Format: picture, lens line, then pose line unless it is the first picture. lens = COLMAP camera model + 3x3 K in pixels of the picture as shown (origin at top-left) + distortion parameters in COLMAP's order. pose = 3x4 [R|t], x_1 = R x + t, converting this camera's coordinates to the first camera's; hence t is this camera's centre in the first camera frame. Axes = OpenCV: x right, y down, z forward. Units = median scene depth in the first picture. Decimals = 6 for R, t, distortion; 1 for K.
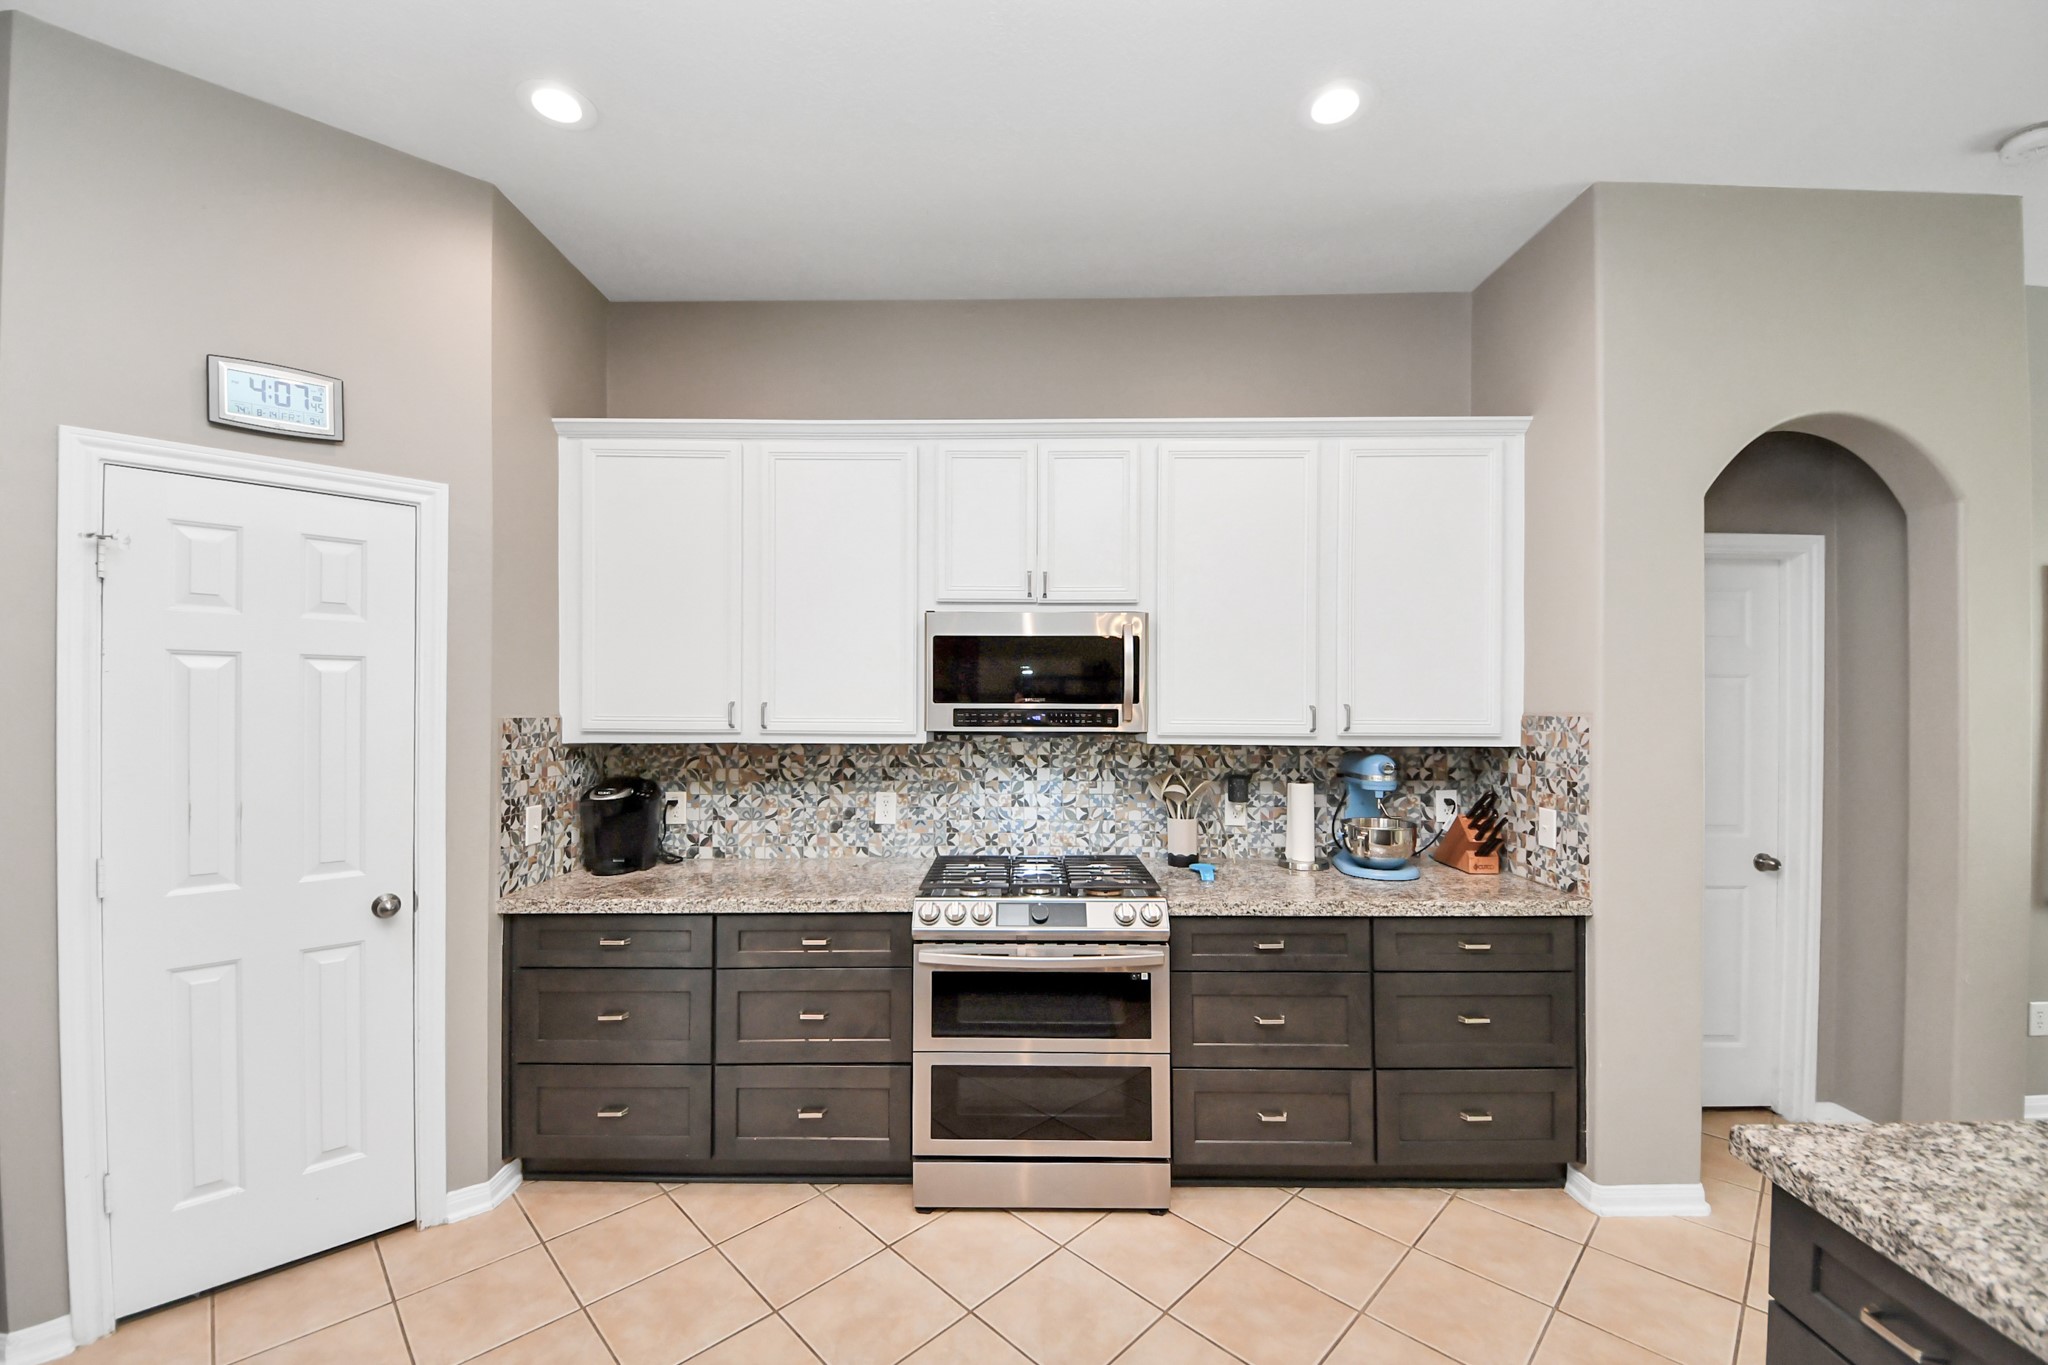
lens RADIAL K [[775.2, 0, 1020.2], [0, 775.2, 716.3], [0, 0, 1]] dist [-0.000274, -0.000006]
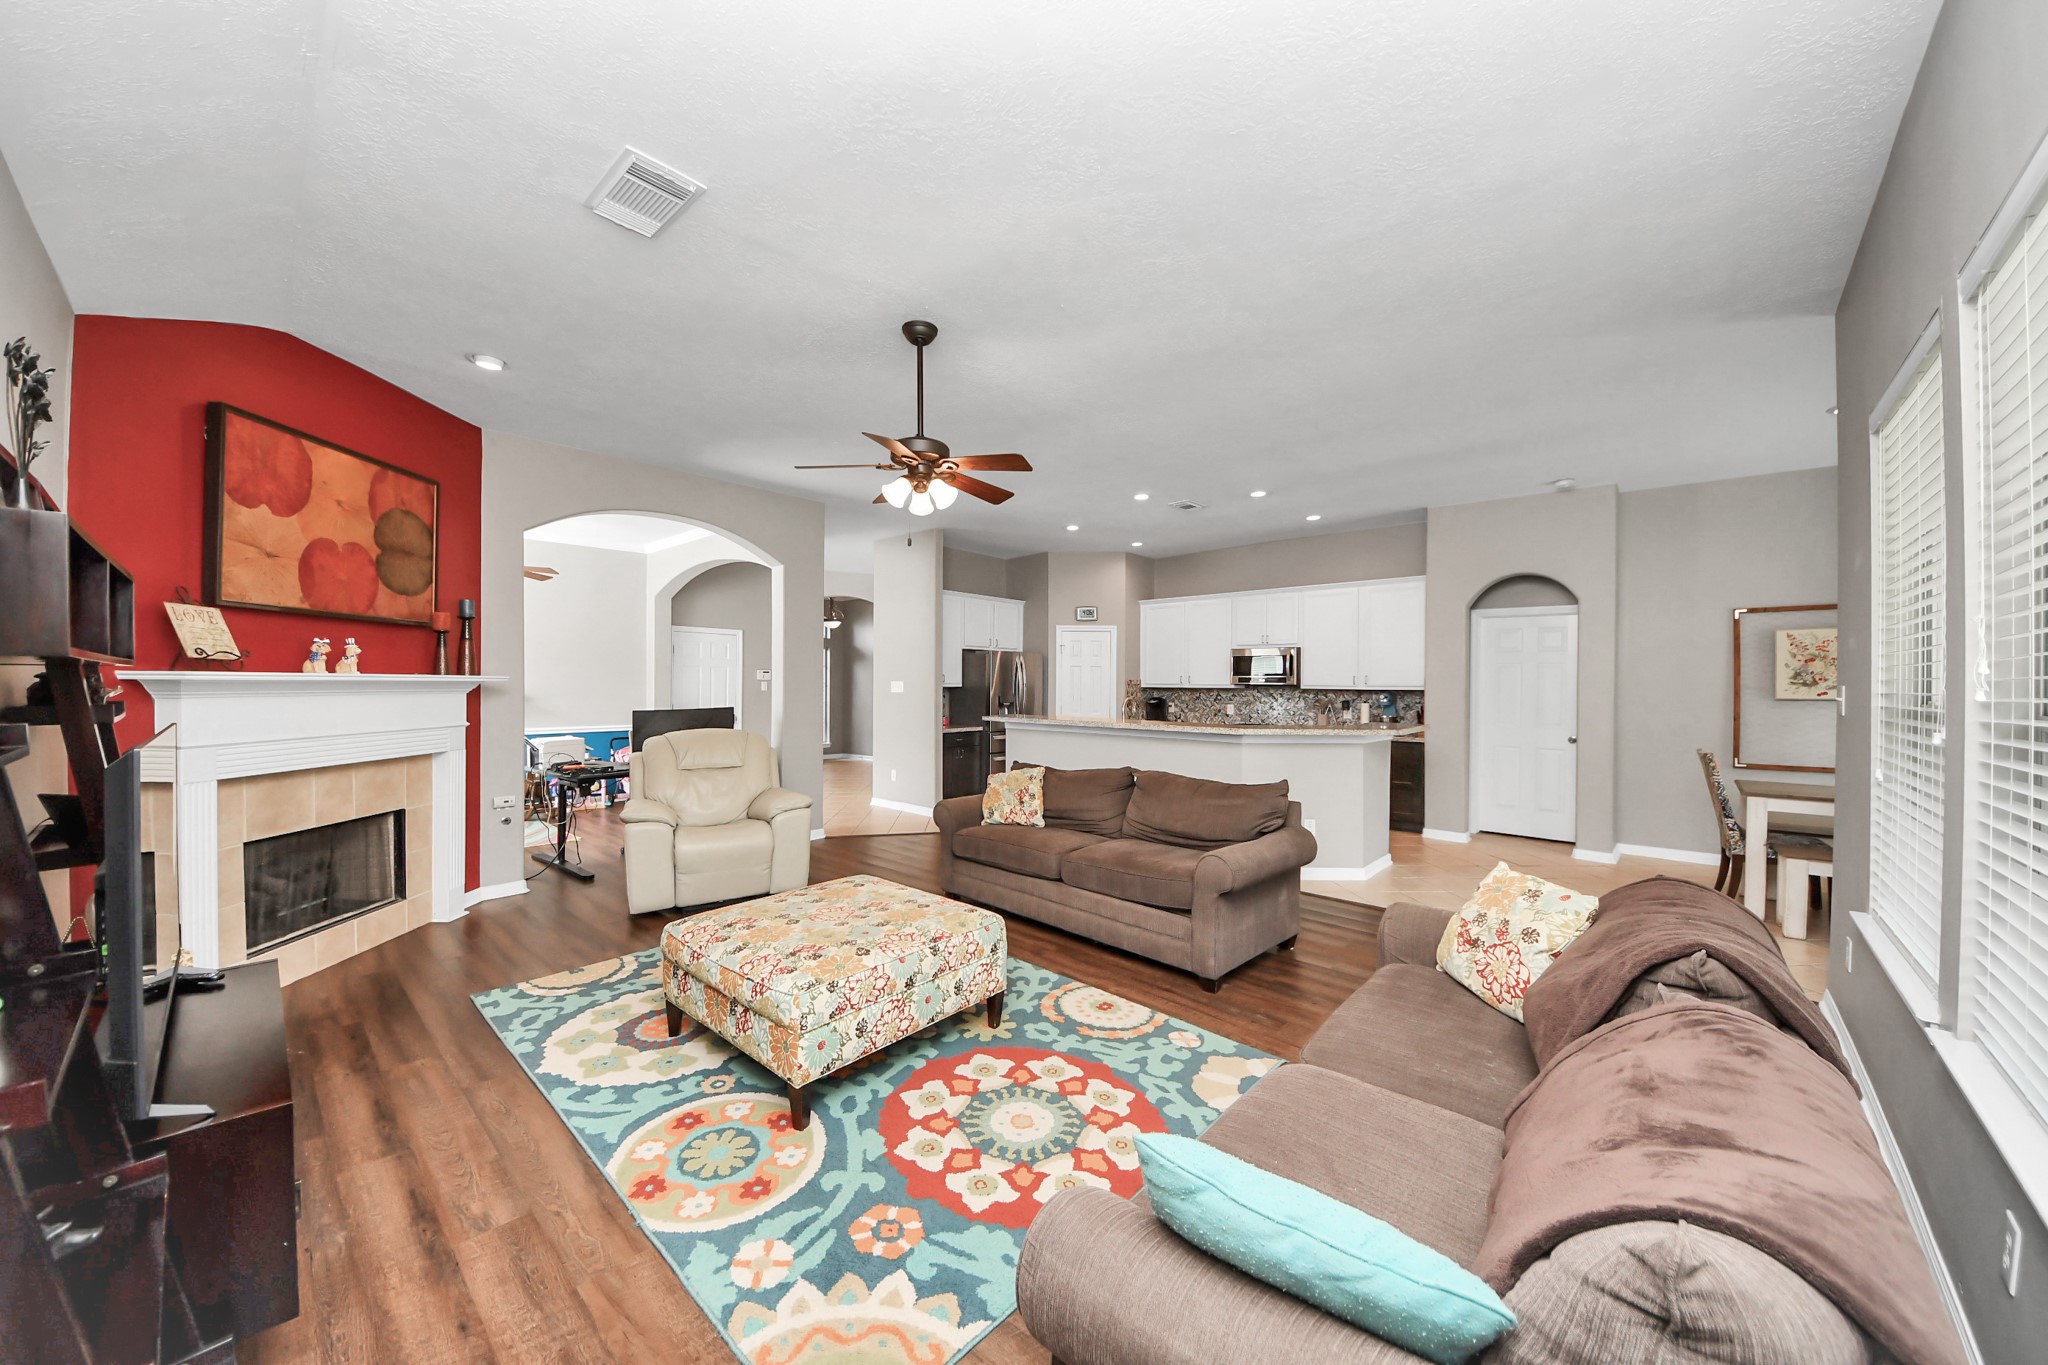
lens RADIAL K [[732.9, 0, 1024.0], [0, 732.9, 682.5], [0, 0, 1]] dist [0.000062, 0.000000]
pose [[0.746612, -0.004059, -0.665247, 1.339969], [0.003785, 0.999991, -0.001854, 0.014026], [0.665249, -0.001134, 0.746621, -2.015193]]
